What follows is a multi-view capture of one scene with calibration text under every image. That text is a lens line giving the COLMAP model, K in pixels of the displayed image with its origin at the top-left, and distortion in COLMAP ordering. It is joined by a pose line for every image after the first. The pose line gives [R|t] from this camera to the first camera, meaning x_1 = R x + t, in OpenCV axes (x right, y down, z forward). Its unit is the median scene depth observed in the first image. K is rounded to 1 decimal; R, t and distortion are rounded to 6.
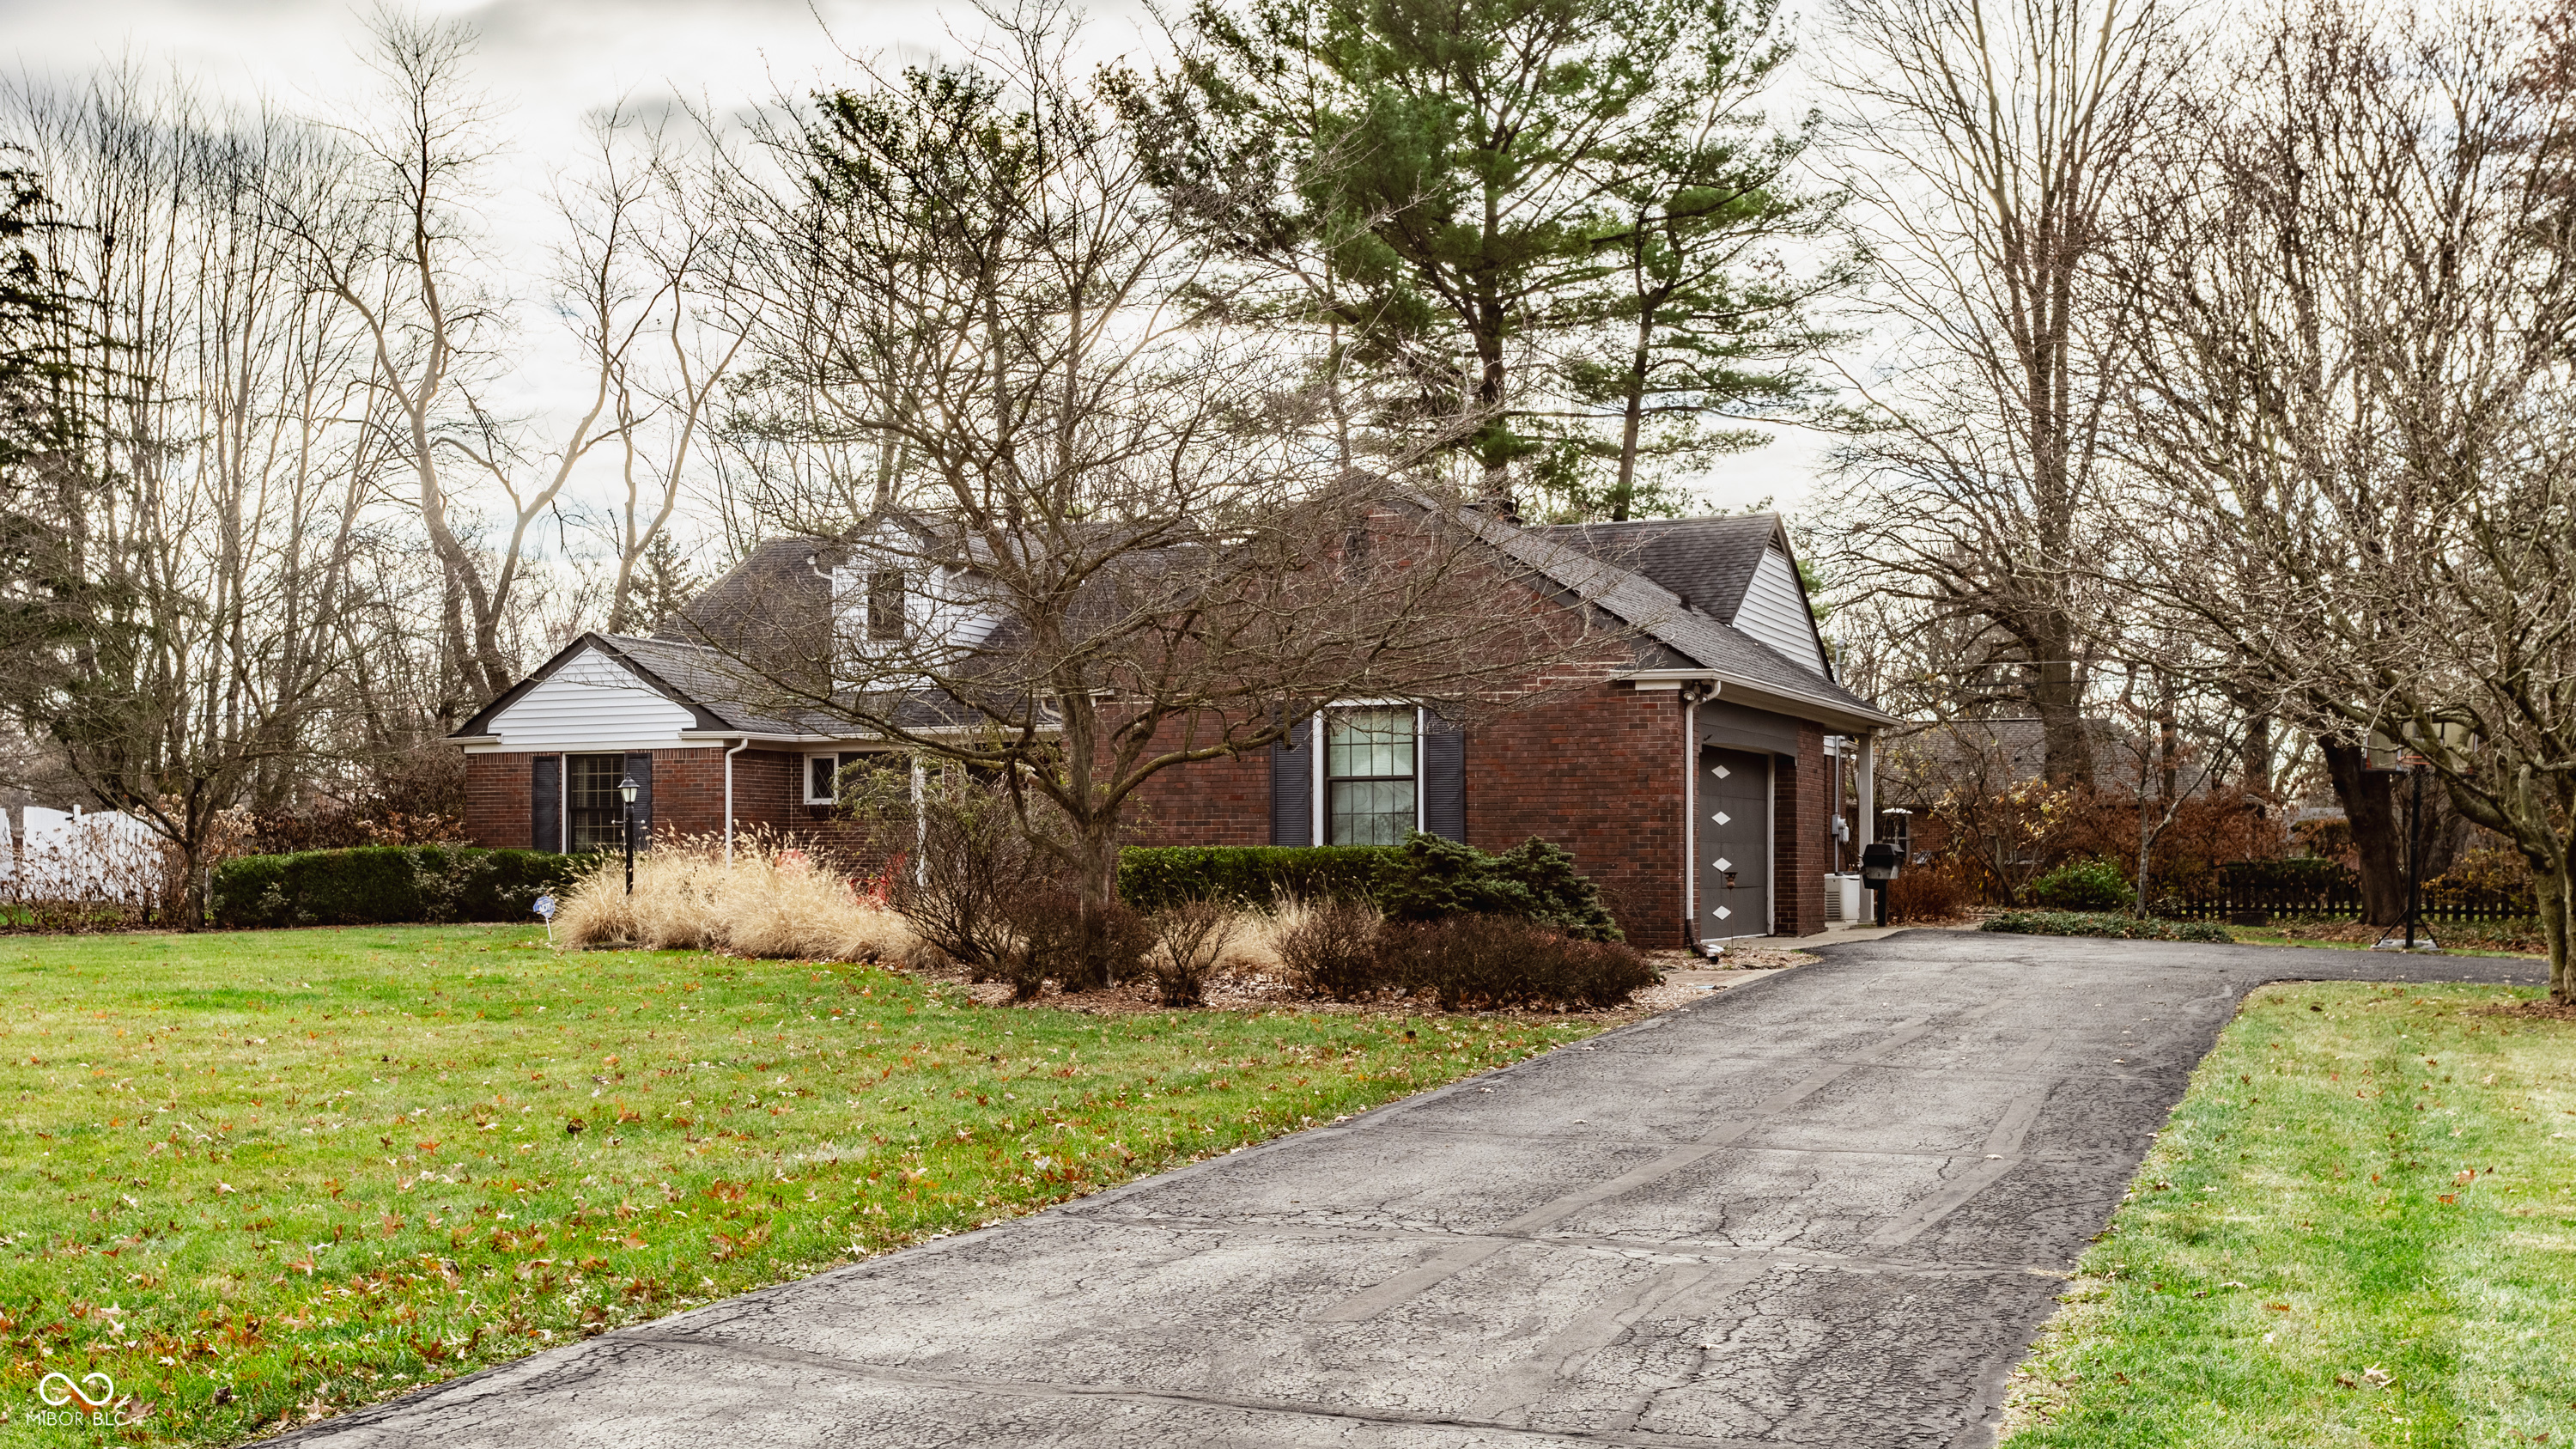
lens RADIAL K [[2832.9, 0, 1288.0], [0, 2832.9, 724.5], [0, 0, 1]] dist [0.026918, 0.031618]
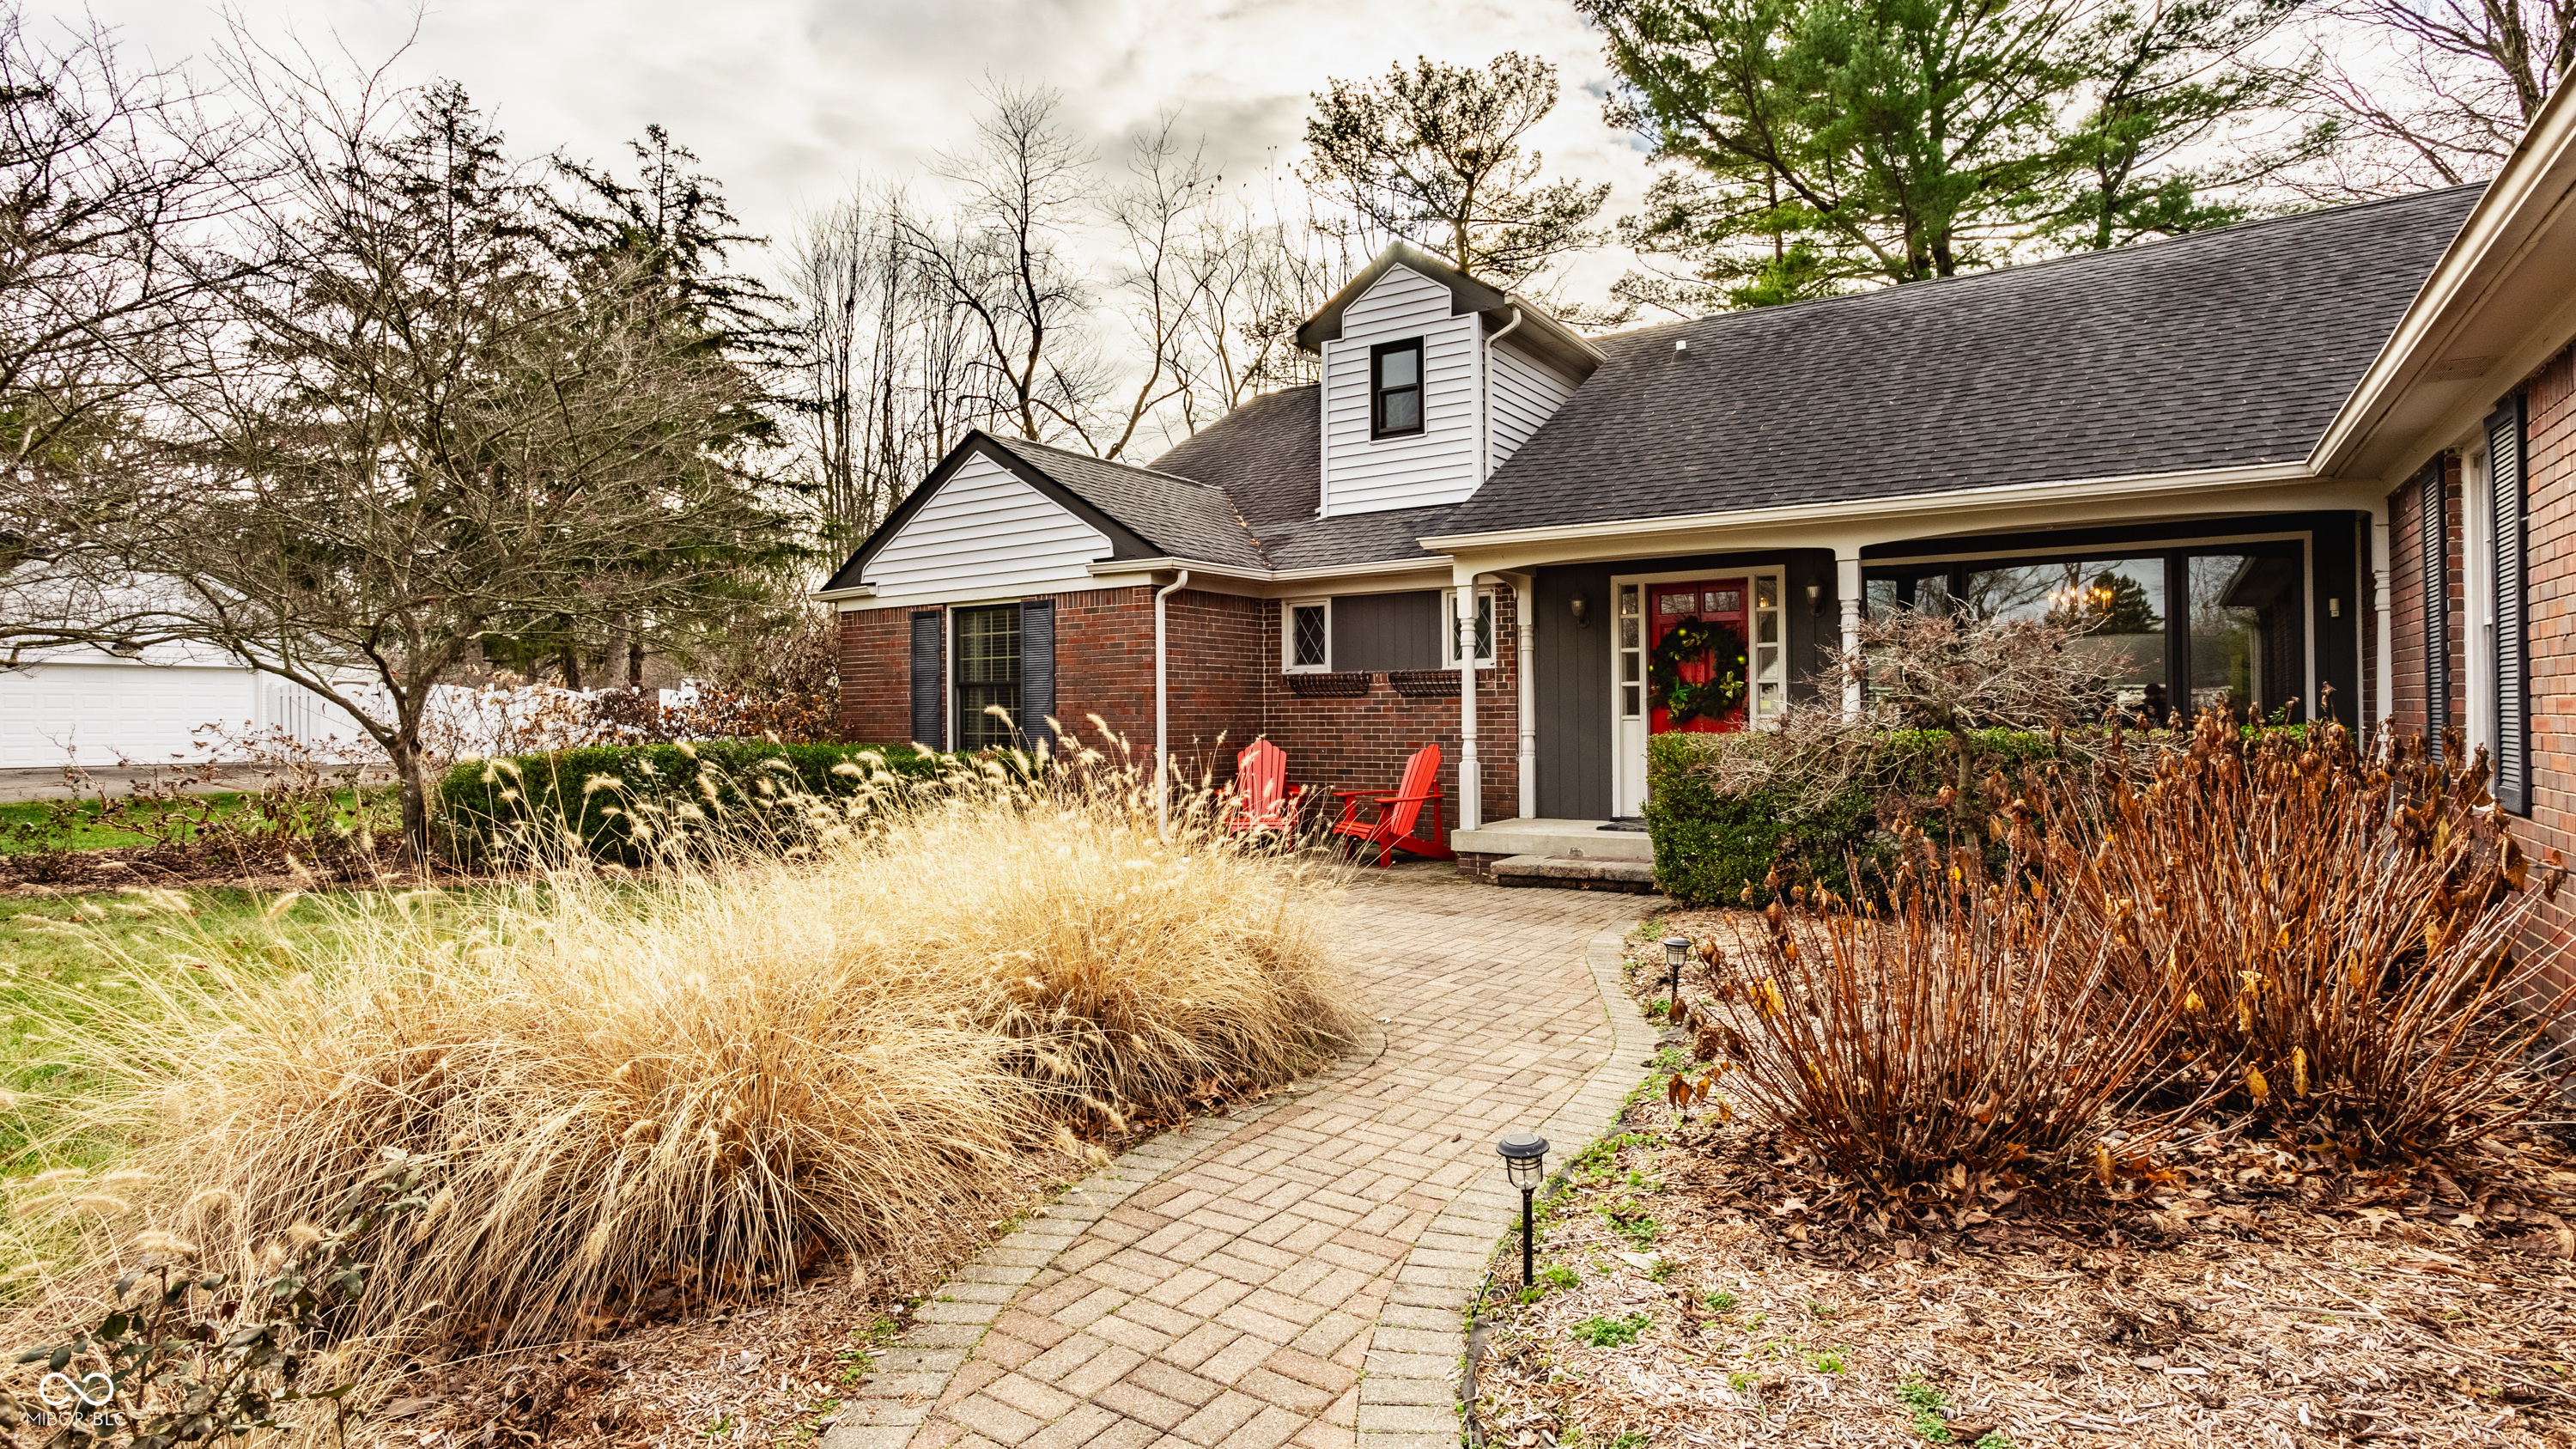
lens RADIAL K [[1343.7, 0, 1282.4], [0, 1343.7, 648.1], [0, 0, 1]] dist [-0.060879, 0.040063]
pose [[0.978357, -0.017405, -0.206193, -0.104563], [0.017479, 0.999846, -0.001462, 0.022557], [0.206186, -0.002174, 0.978510, 0.687747]]
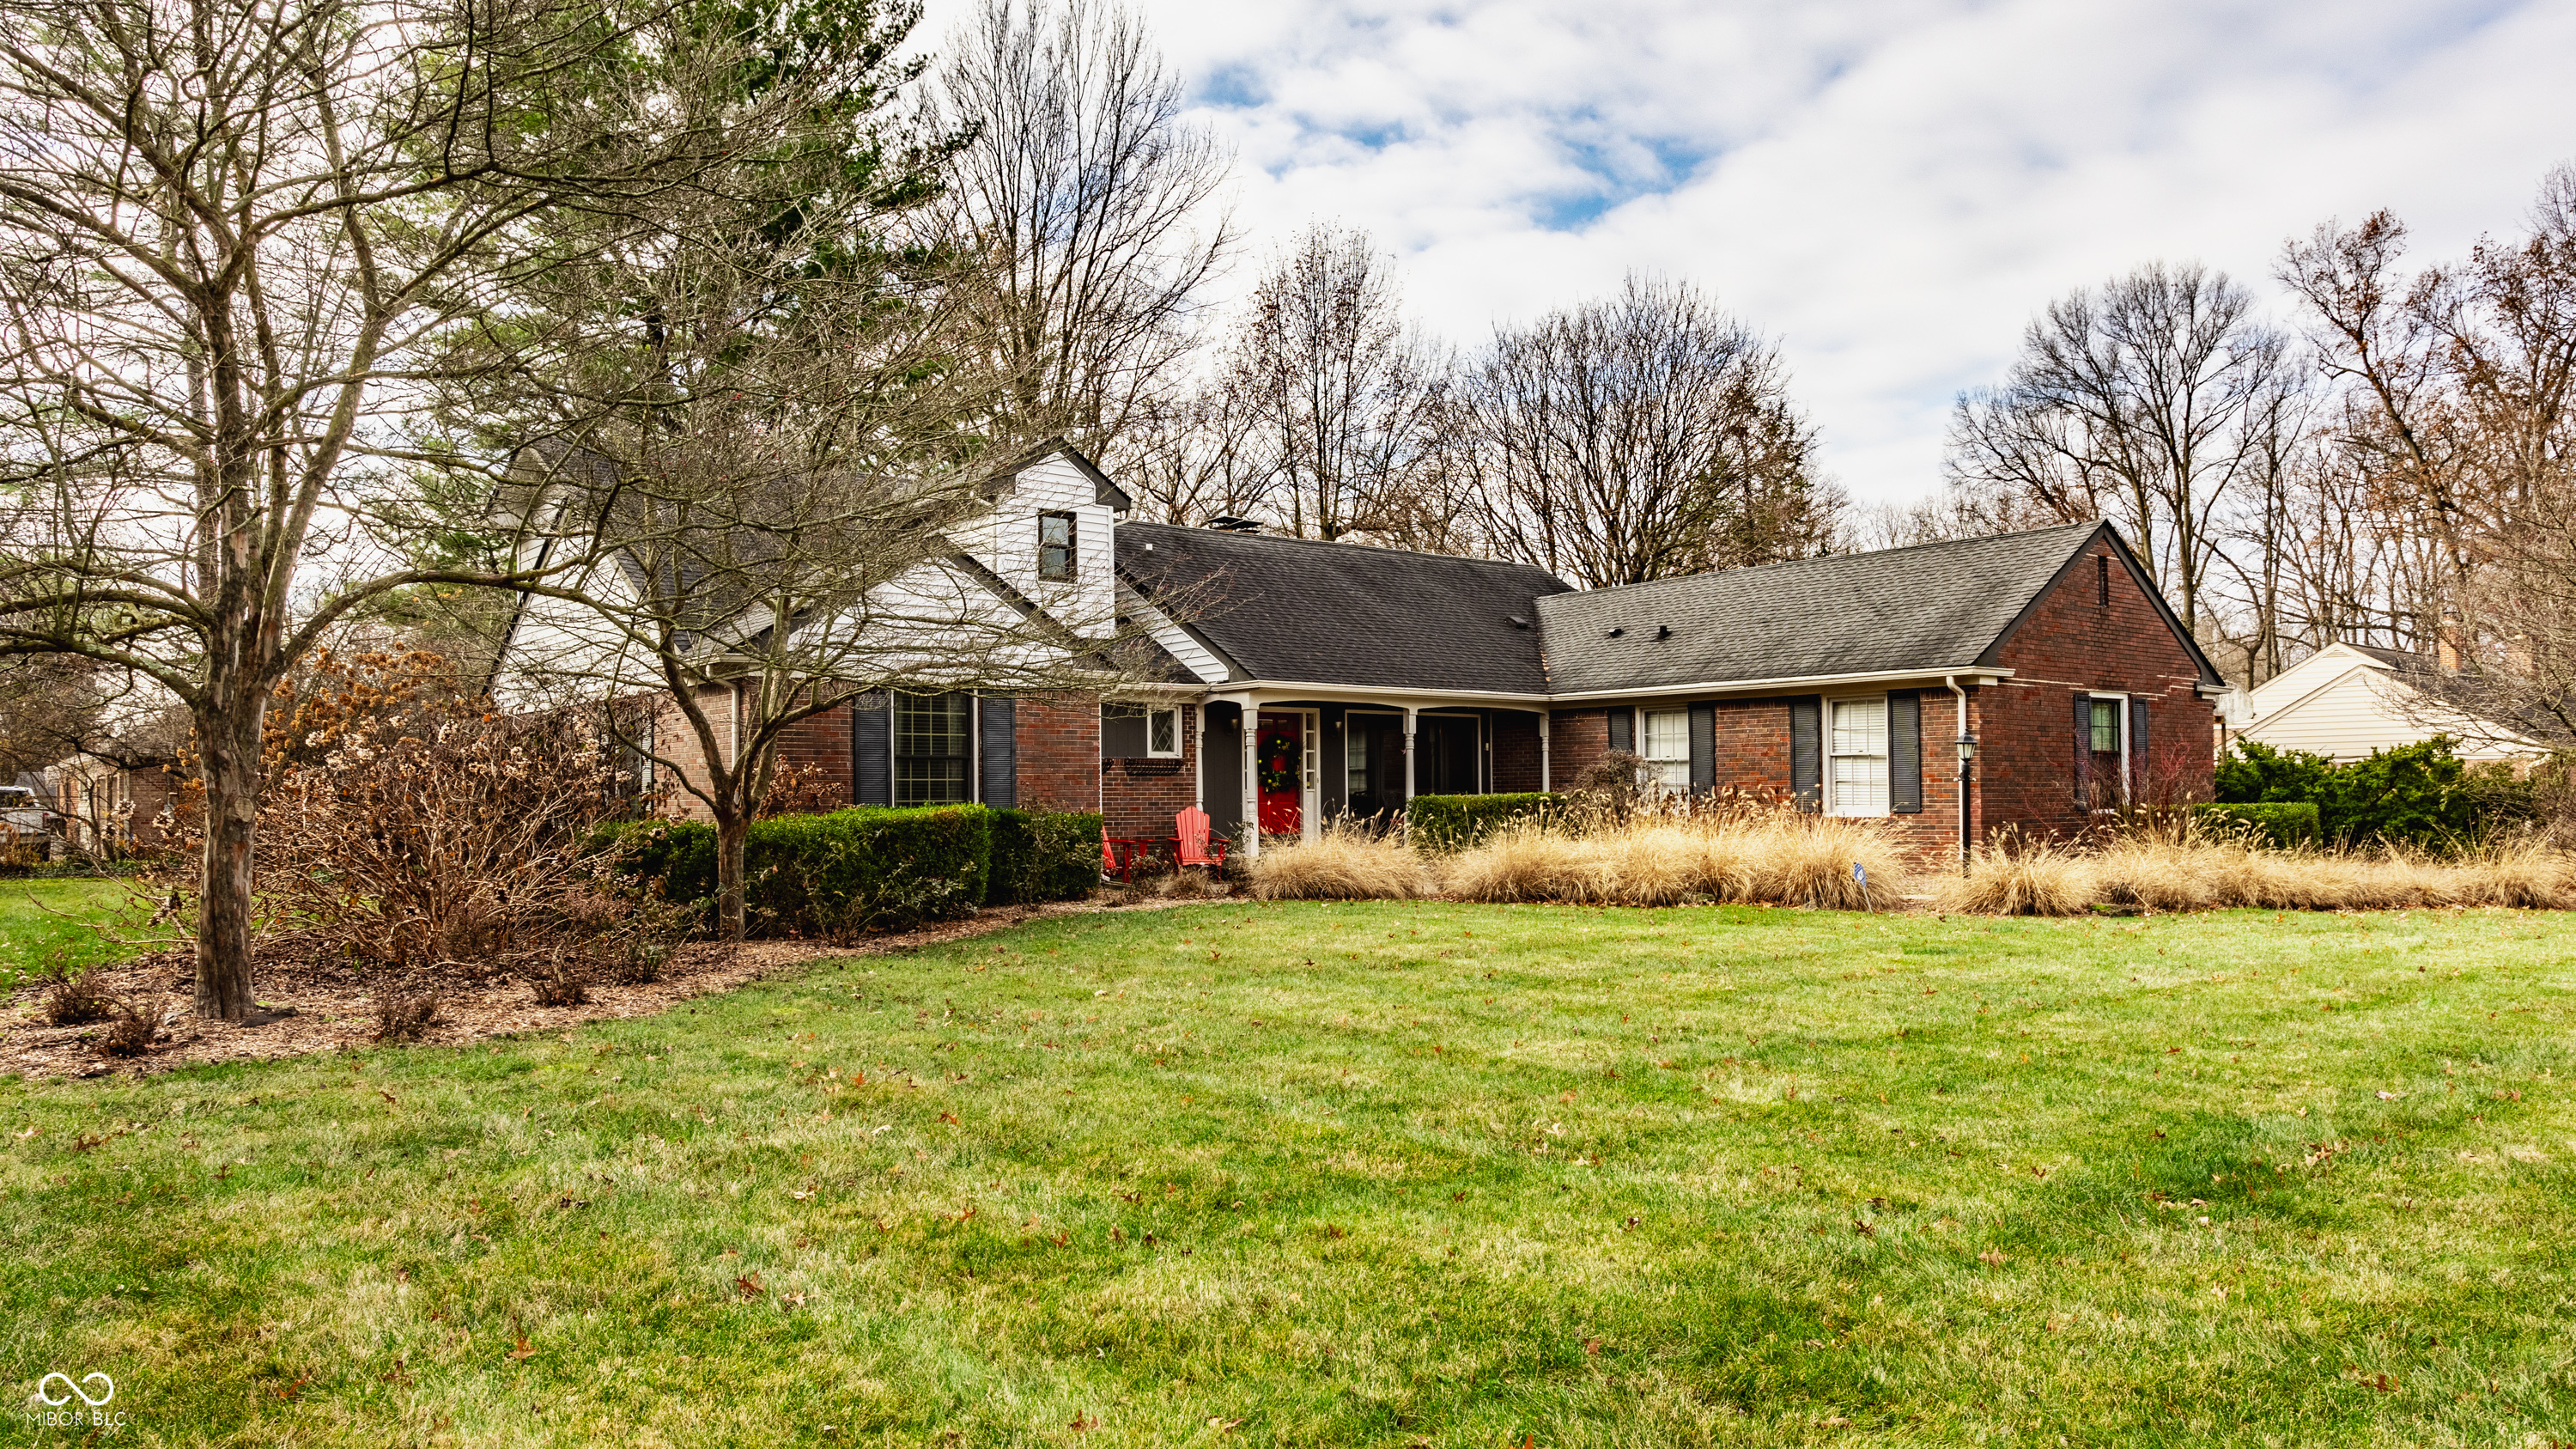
lens RADIAL K [[1727.0, 0, 1343.0], [0, 1727.0, 653.0], [0, 0, 1]] dist [0.007574, 0.000708]
pose [[0.468121, 0.070652, 0.880836, -0.617524], [-0.040619, 0.997465, -0.058420, 0.023754], [-0.882731, -0.008431, 0.469804, 0.662831]]
